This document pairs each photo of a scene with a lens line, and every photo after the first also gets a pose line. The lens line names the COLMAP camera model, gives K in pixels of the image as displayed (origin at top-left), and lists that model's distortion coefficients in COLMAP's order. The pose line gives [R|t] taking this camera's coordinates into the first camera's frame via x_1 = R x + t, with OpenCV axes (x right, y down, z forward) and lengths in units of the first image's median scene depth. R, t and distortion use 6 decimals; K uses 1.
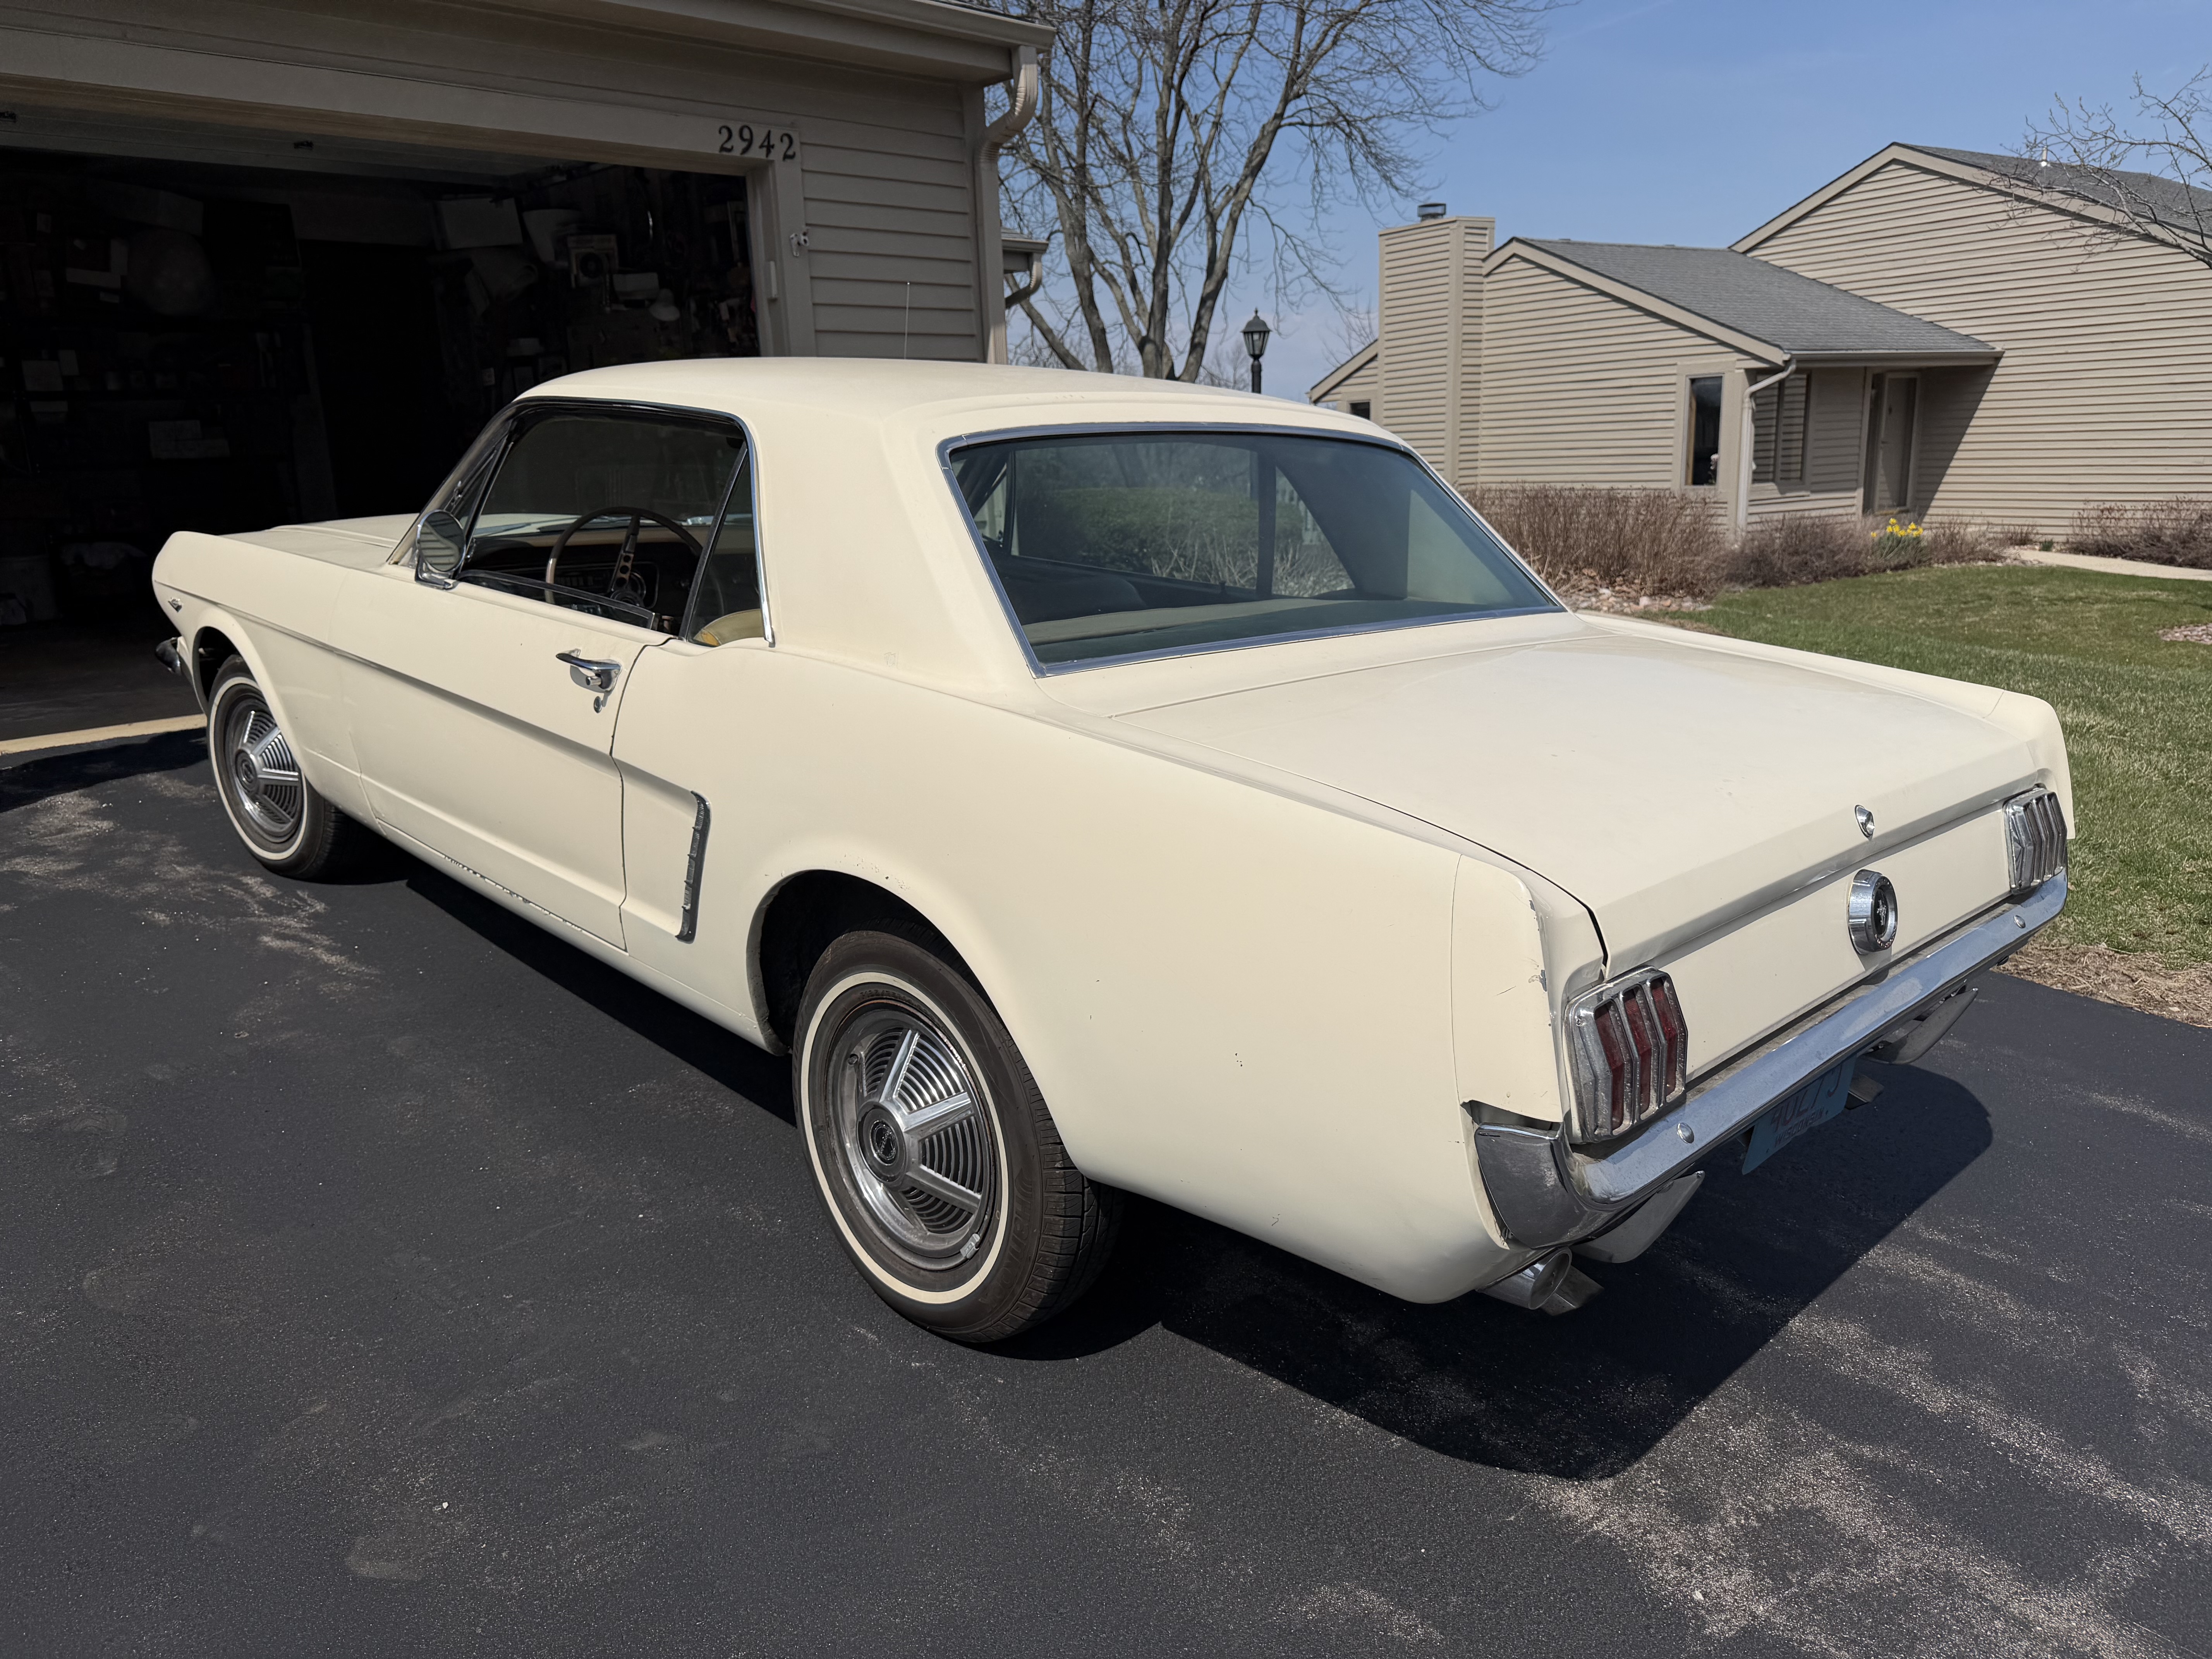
lens RADIAL K [[1545.2, 0, 1201.1], [0, 1545.2, 842.3], [0, 0, 1]] dist [0.058745, -0.104845]
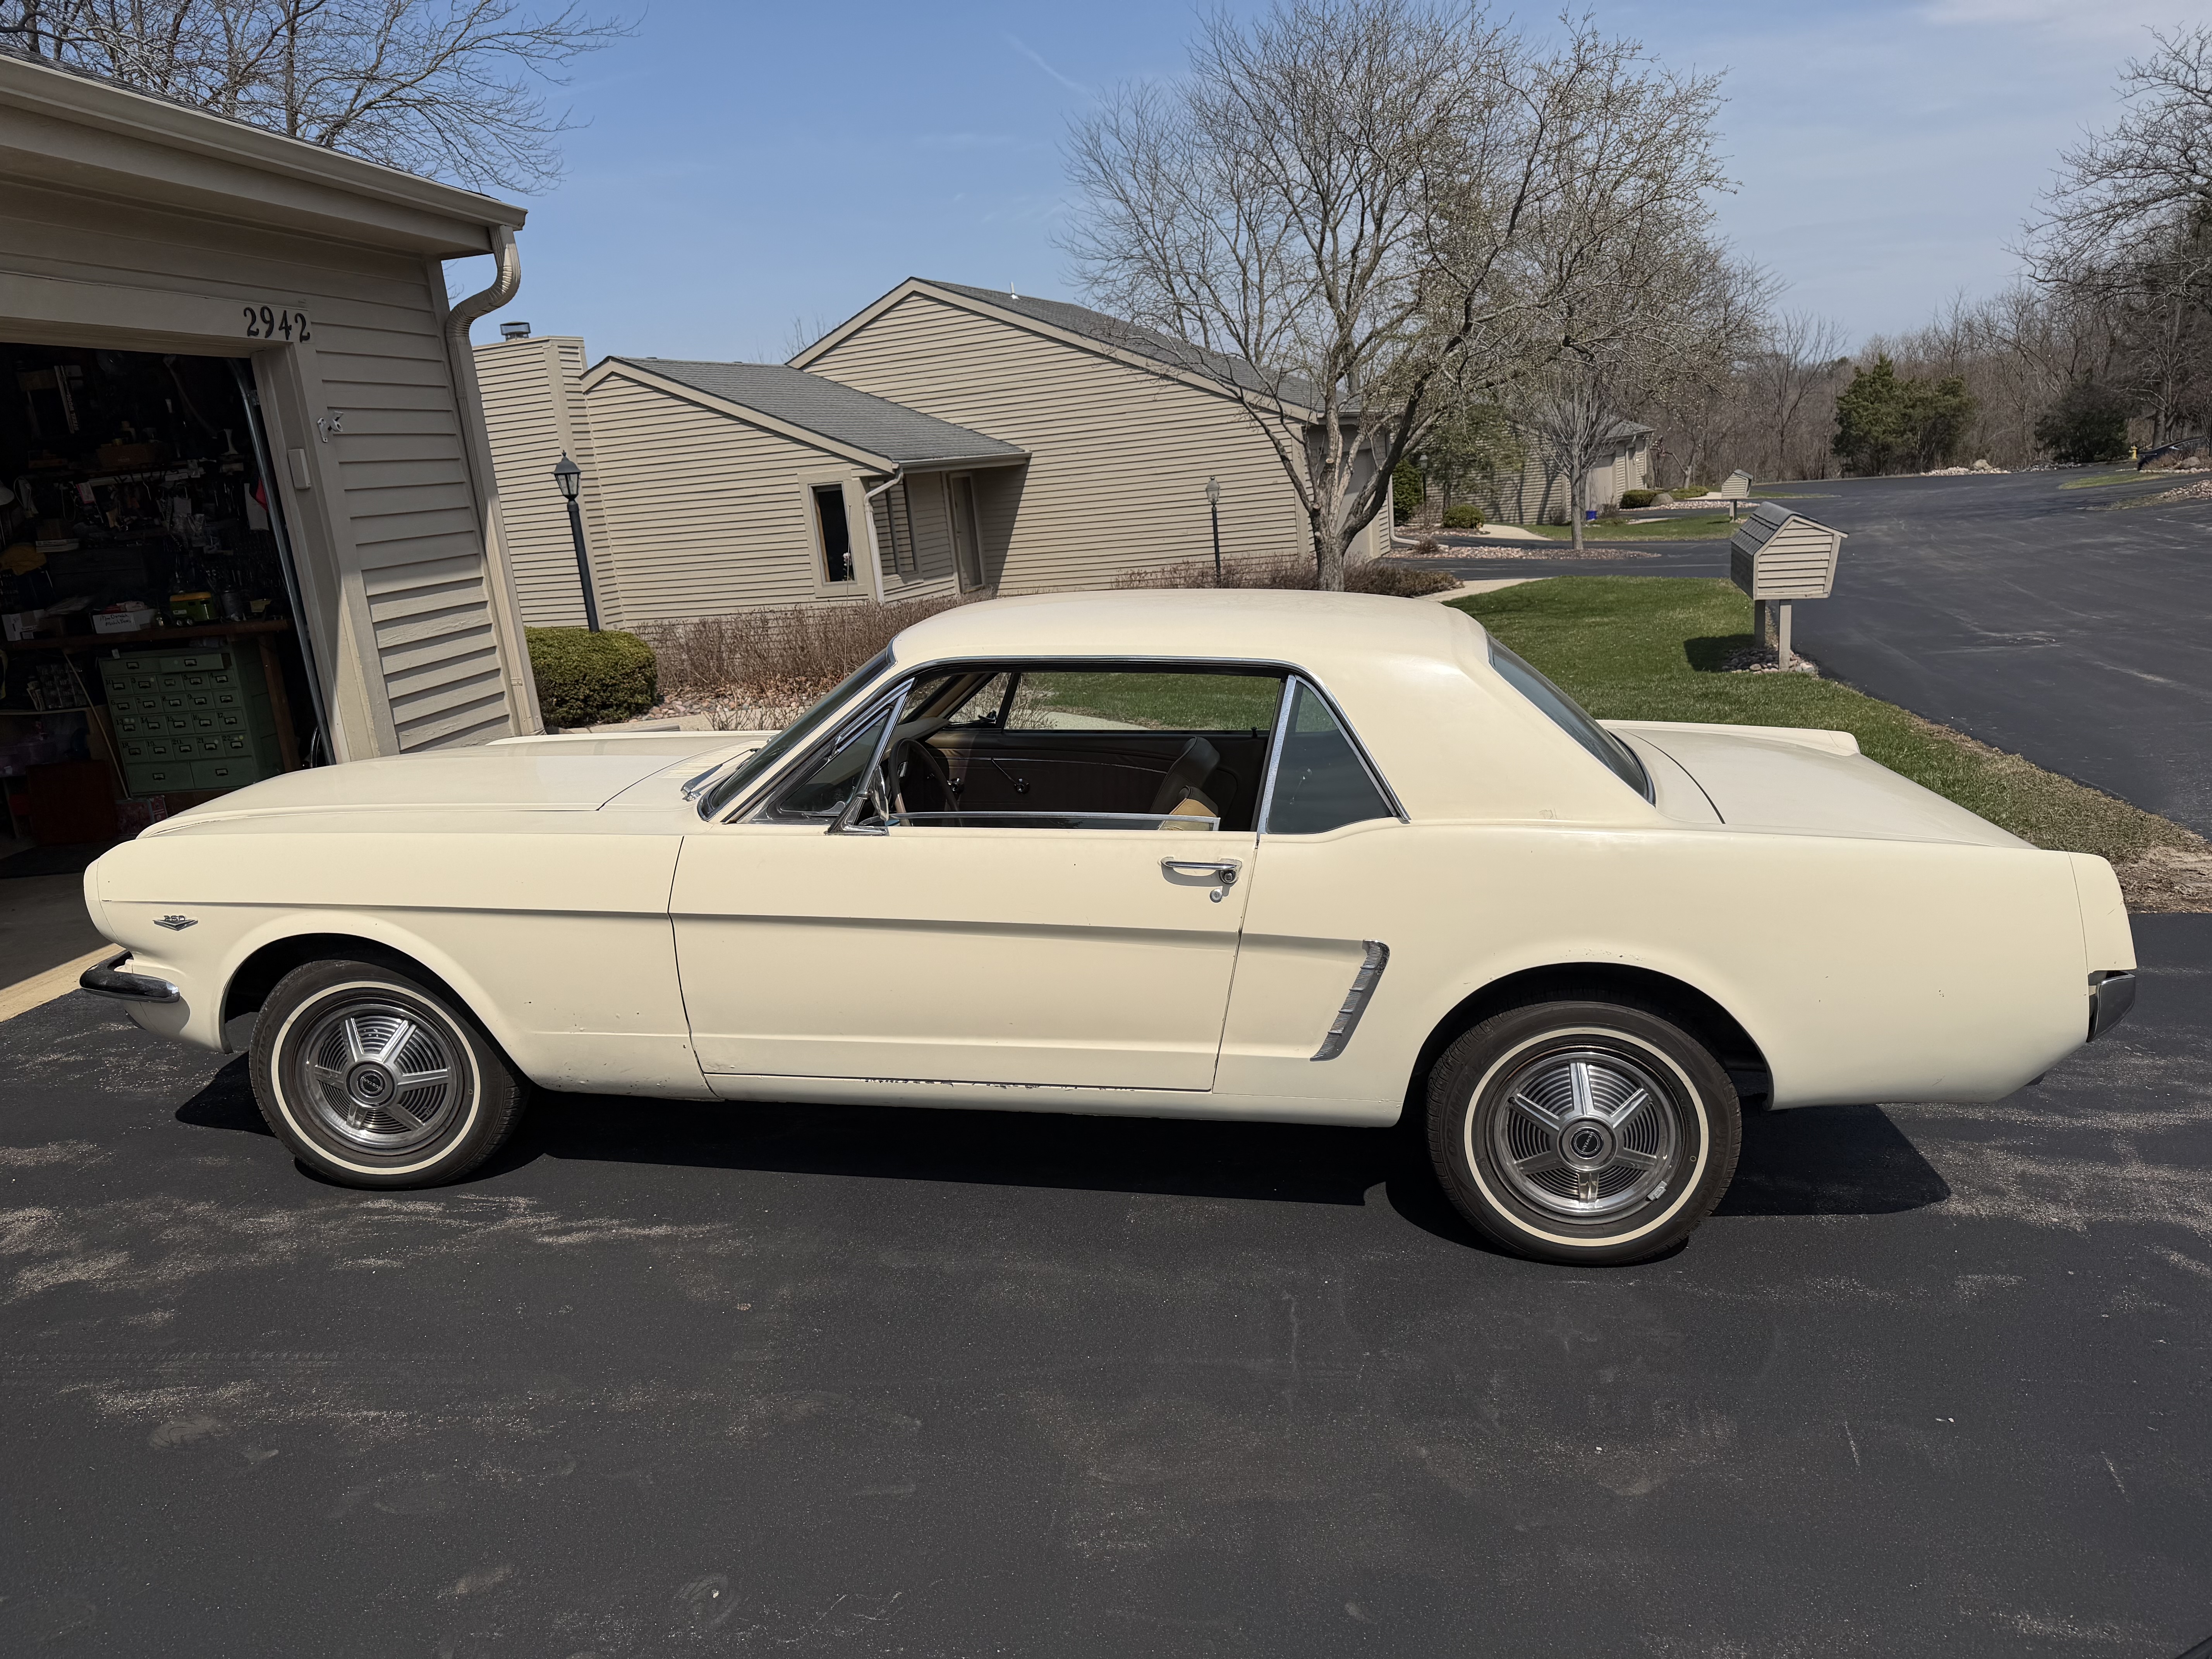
lens RADIAL K [[1542.1, 0, 1106.0], [0, 1542.1, 829.5], [0, 0, 1]] dist [0.078345, -0.104764]
pose [[0.804421, -0.171629, 0.568727, -0.451875], [0.202027, 0.979331, 0.009788, -0.066964], [-0.558651, 0.107025, 0.822468, 0.003922]]
